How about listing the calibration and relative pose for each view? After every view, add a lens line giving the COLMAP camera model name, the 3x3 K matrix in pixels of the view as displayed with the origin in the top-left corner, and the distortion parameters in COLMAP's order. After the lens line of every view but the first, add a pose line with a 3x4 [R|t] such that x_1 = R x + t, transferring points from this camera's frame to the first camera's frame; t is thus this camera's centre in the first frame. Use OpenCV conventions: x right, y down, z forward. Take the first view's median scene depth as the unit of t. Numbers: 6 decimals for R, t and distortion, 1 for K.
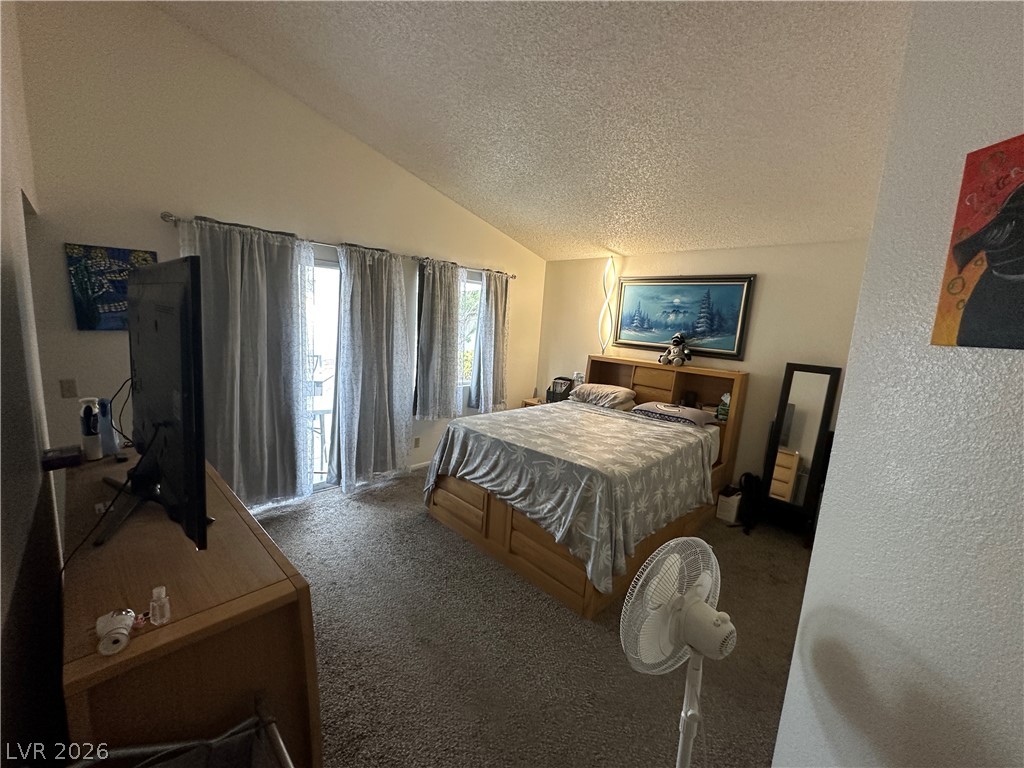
lens RADIAL K [[408.4, 0, 512.3], [0, 408.4, 383.3], [0, 0, 1]] dist [-0.003062, 0.000597]
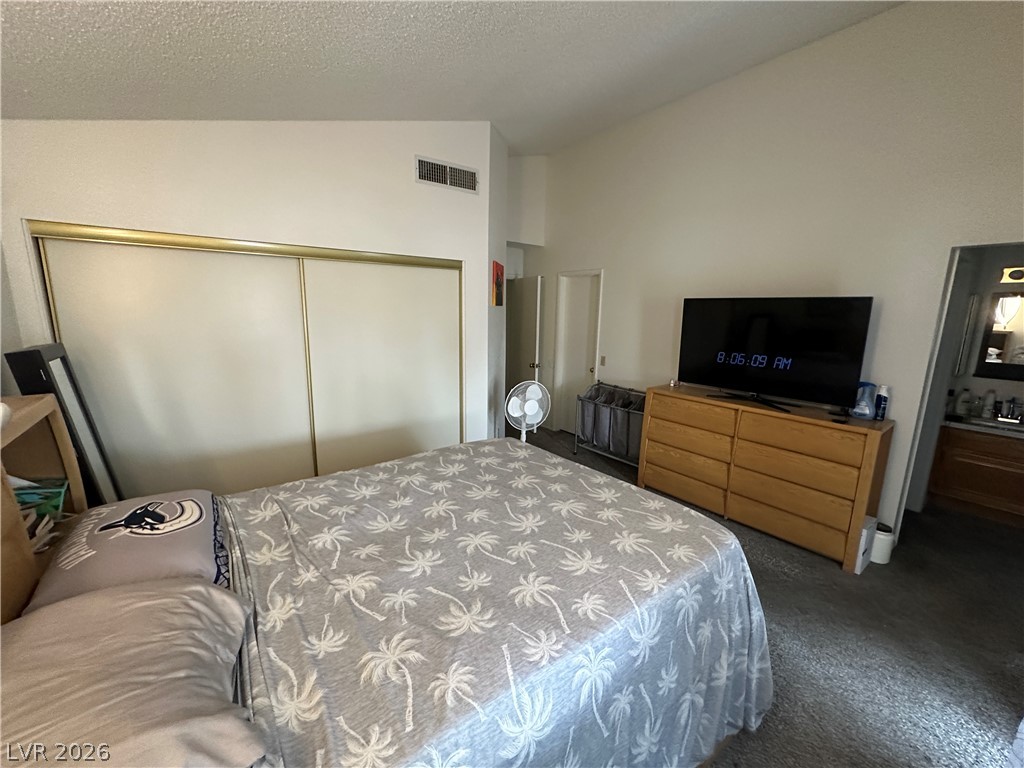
lens RADIAL K [[408.4, 0, 512.3], [0, 408.4, 383.3], [0, 0, 1]] dist [-0.003062, 0.000597]
pose [[-0.985326, -0.111196, 0.129493, 0.062618], [-0.060436, 0.936810, 0.344578, -0.227293], [-0.159626, 0.331696, -0.929784, 1.468168]]
